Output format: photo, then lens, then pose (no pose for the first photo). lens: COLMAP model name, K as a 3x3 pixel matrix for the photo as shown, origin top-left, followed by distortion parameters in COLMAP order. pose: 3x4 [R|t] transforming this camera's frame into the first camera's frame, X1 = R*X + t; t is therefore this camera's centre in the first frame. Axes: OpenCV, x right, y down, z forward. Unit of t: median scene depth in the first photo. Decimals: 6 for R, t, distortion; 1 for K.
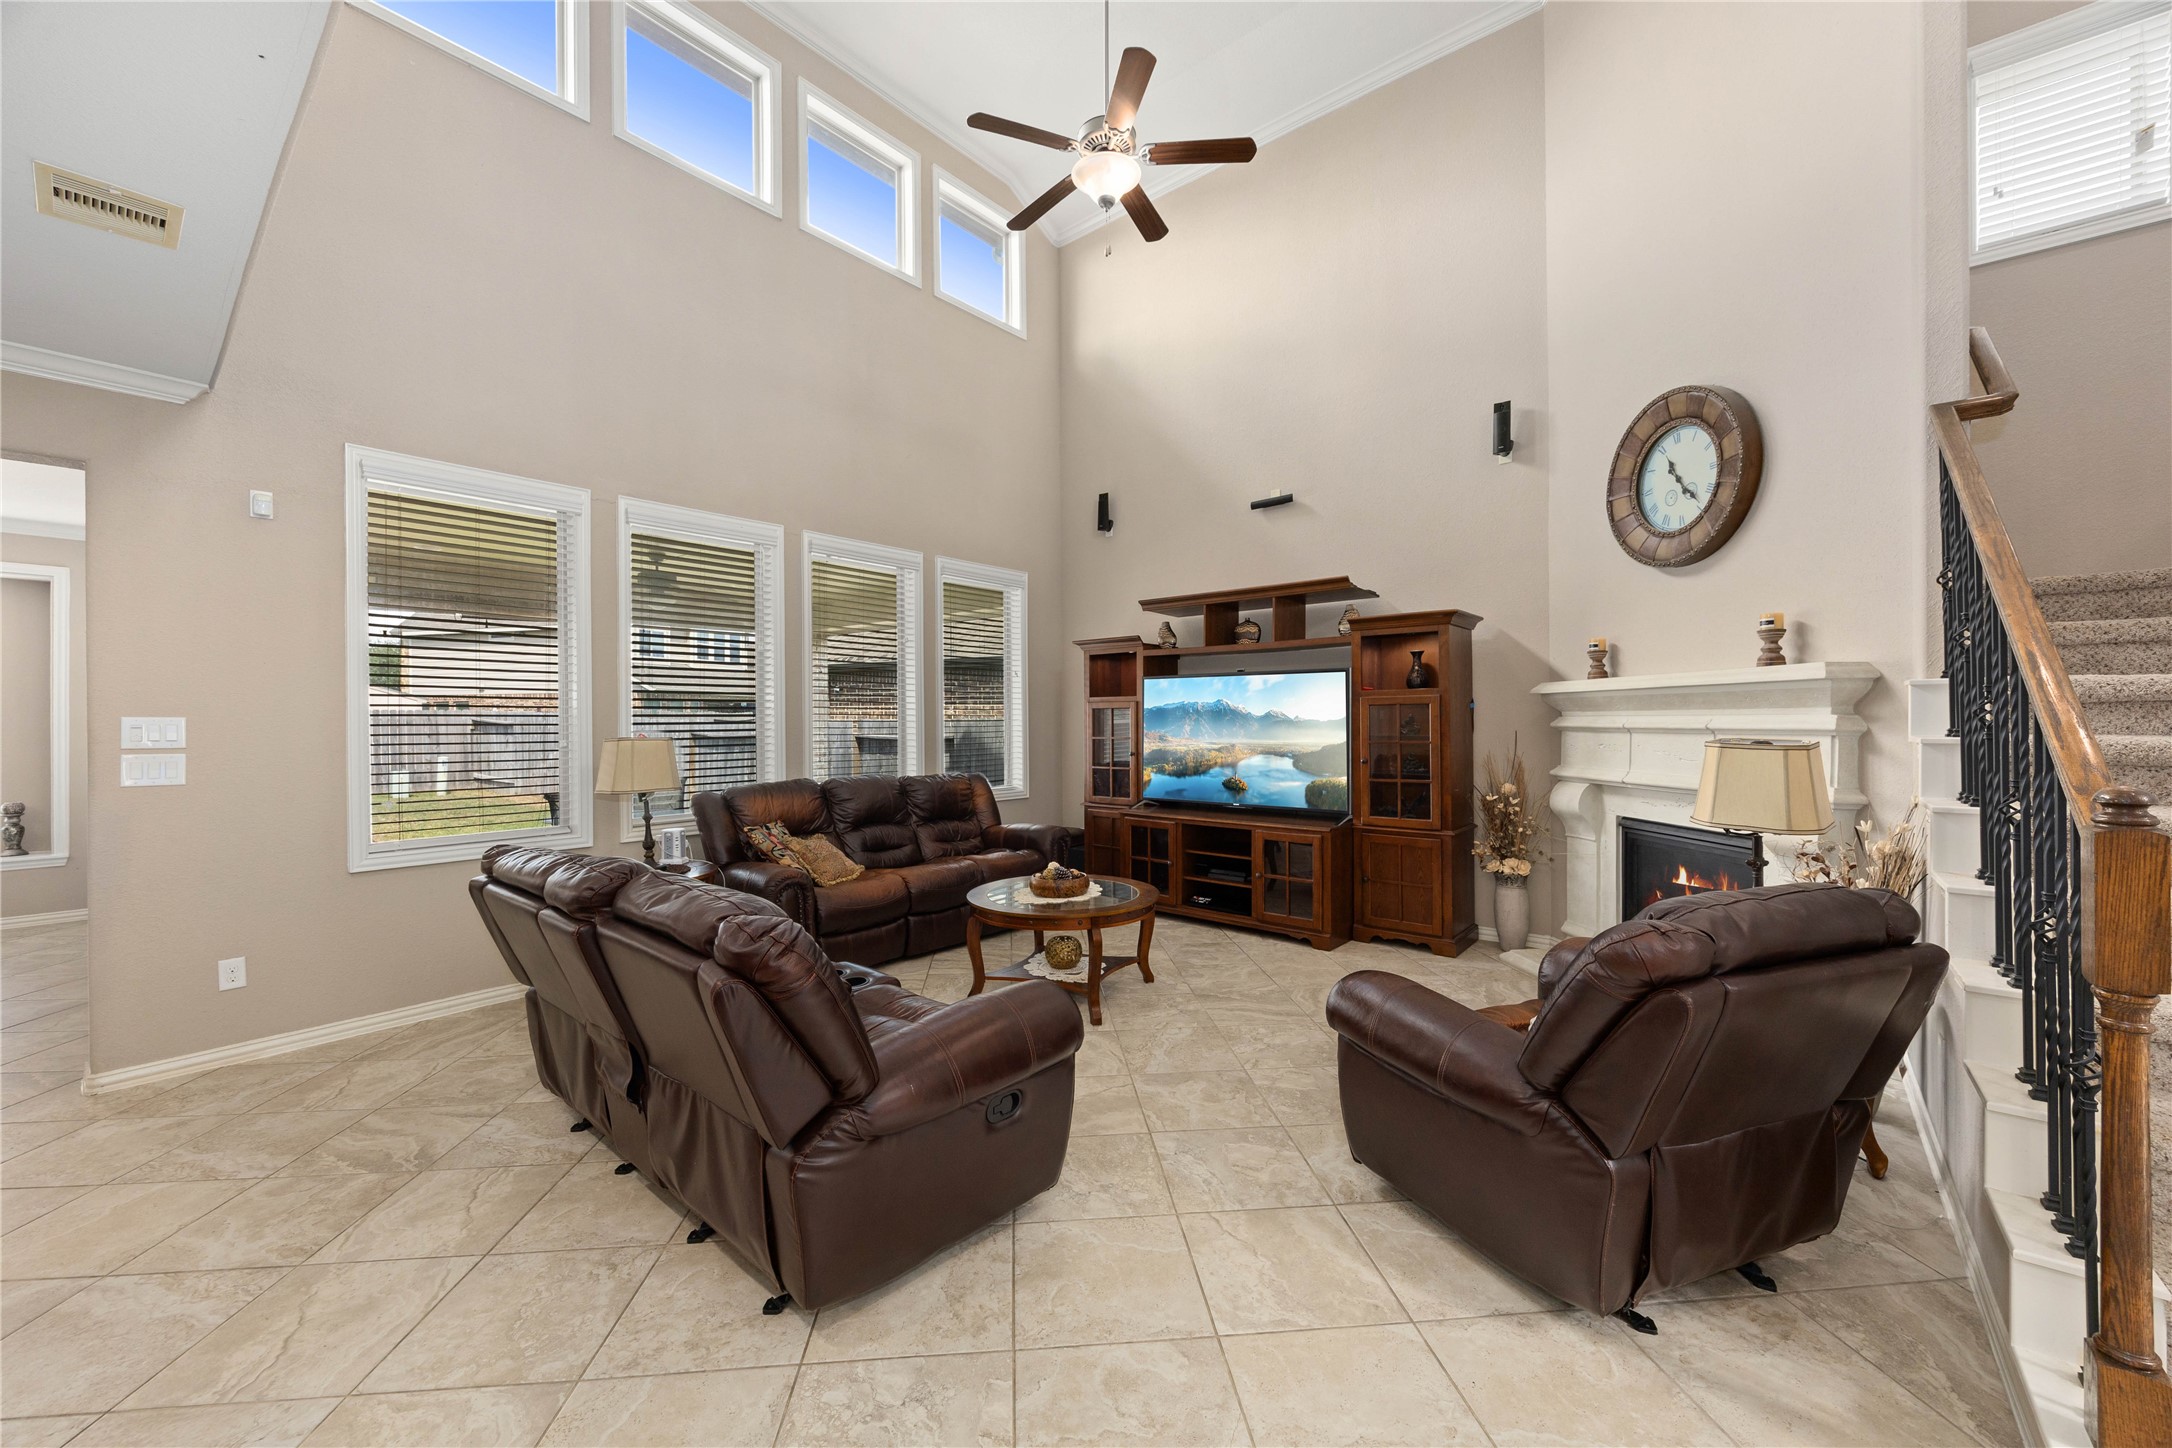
lens RADIAL K [[829.6, 0, 1083.7], [0, 829.6, 711.5], [0, 0, 1]] dist [-0.002934, 0.000019]
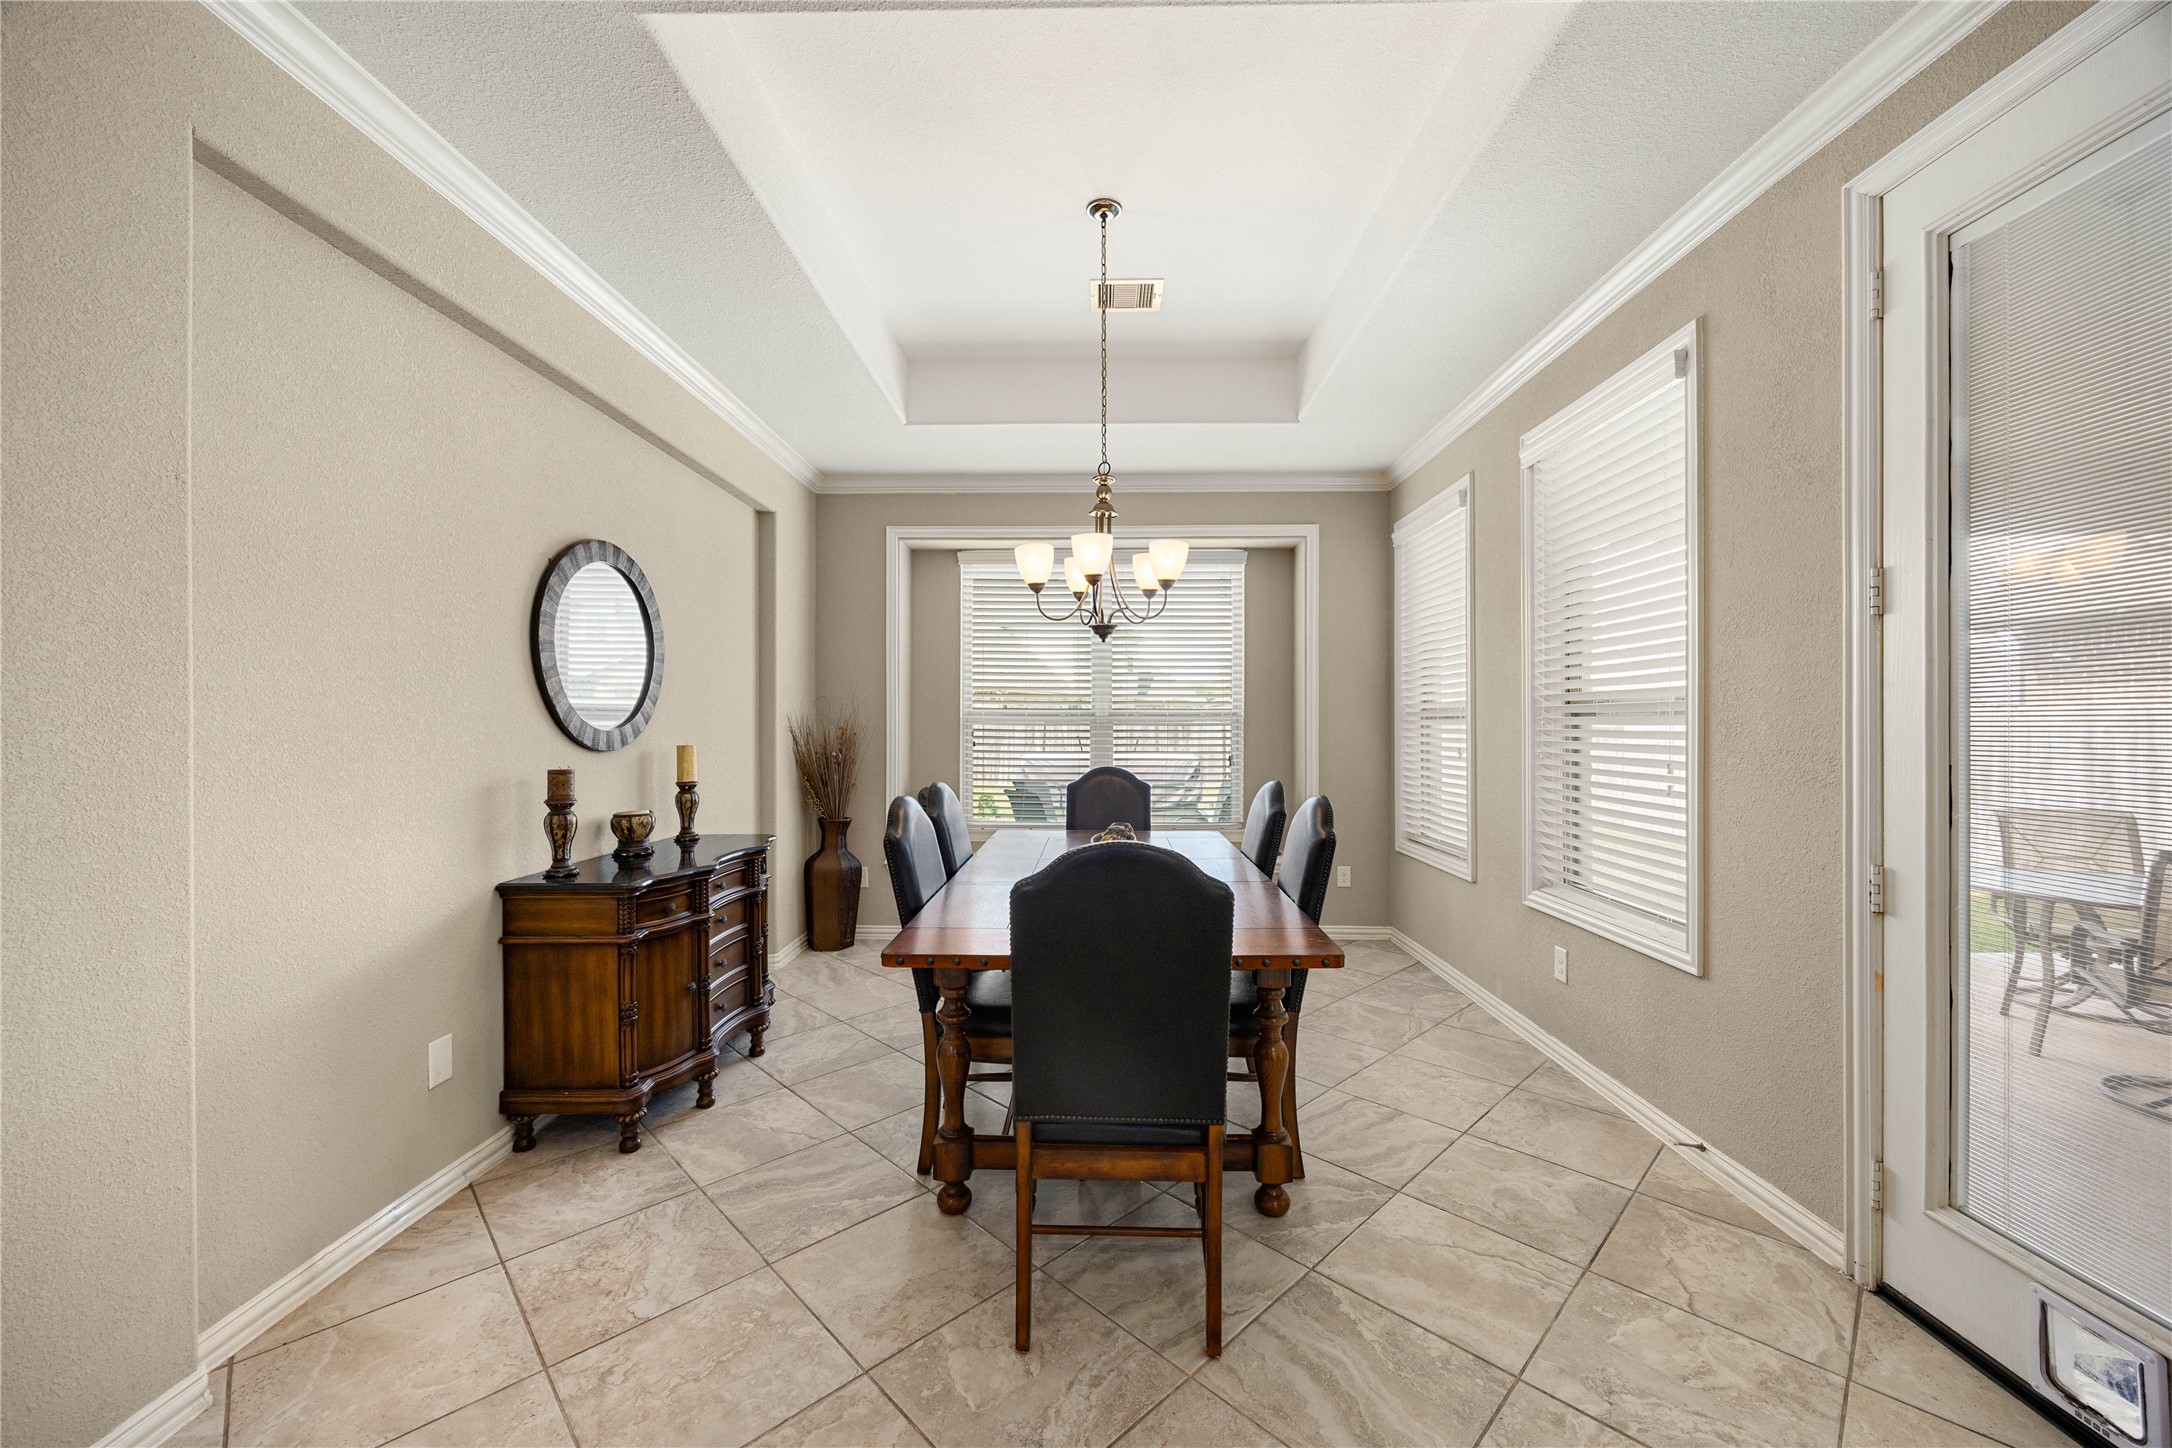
lens RADIAL K [[829.6, 0, 1094.7], [0, 829.6, 725.7], [0, 0, 1]] dist [-0.002934, 0.000019]
pose [[0.642046, 0.004107, -0.766655, -1.018217], [0.004635, 0.999947, 0.009238, 0.033976], [0.766652, -0.009484, 0.641993, 0.378373]]
